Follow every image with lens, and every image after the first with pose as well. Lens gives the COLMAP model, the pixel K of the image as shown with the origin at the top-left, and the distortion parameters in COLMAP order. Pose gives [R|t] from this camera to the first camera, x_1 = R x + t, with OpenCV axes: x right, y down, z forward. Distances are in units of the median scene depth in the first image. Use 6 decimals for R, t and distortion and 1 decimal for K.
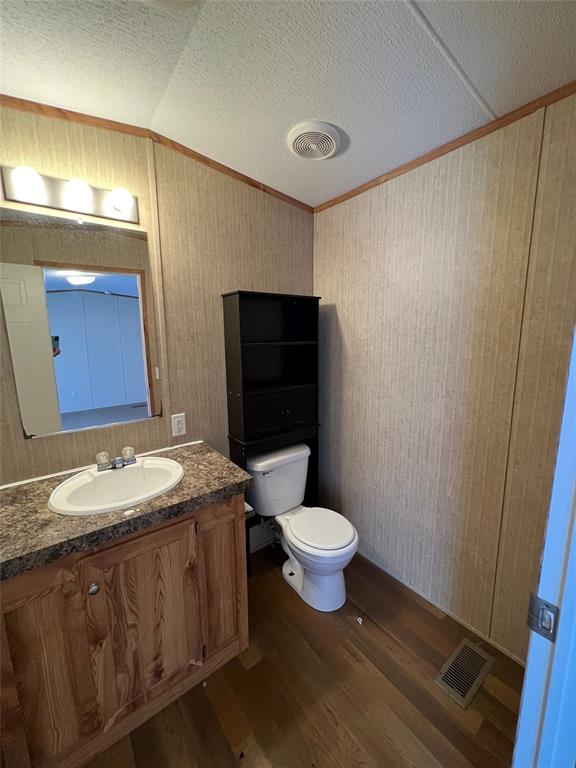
lens RADIAL K [[305.7, 0, 288.0], [0, 305.7, 384.0], [0, 0, 1]] dist [-0.000756, 0.000130]
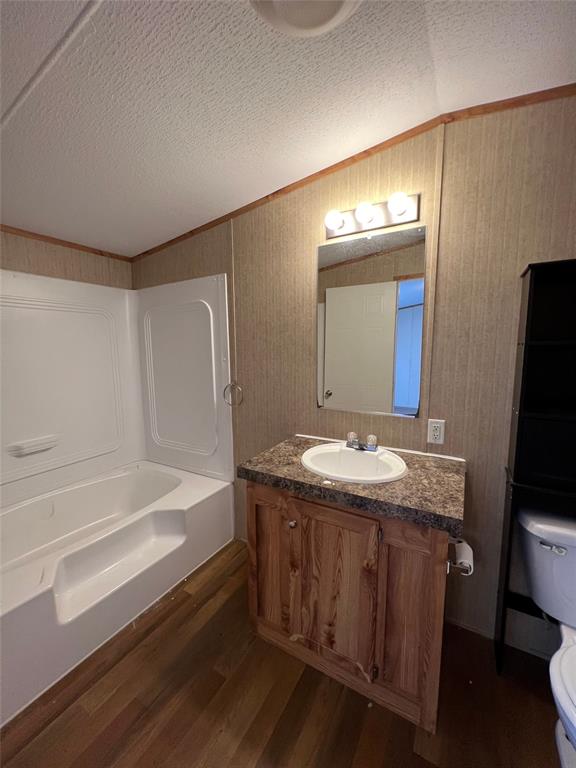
lens RADIAL K [[305.7, 0, 288.0], [0, 305.7, 384.0], [0, 0, 1]] dist [-0.000756, 0.000130]
pose [[0.384520, 0.120142, -0.915265, 0.363174], [-0.144566, 0.987098, 0.068836, -0.004193], [0.911726, 0.105848, 0.396927, 0.304566]]
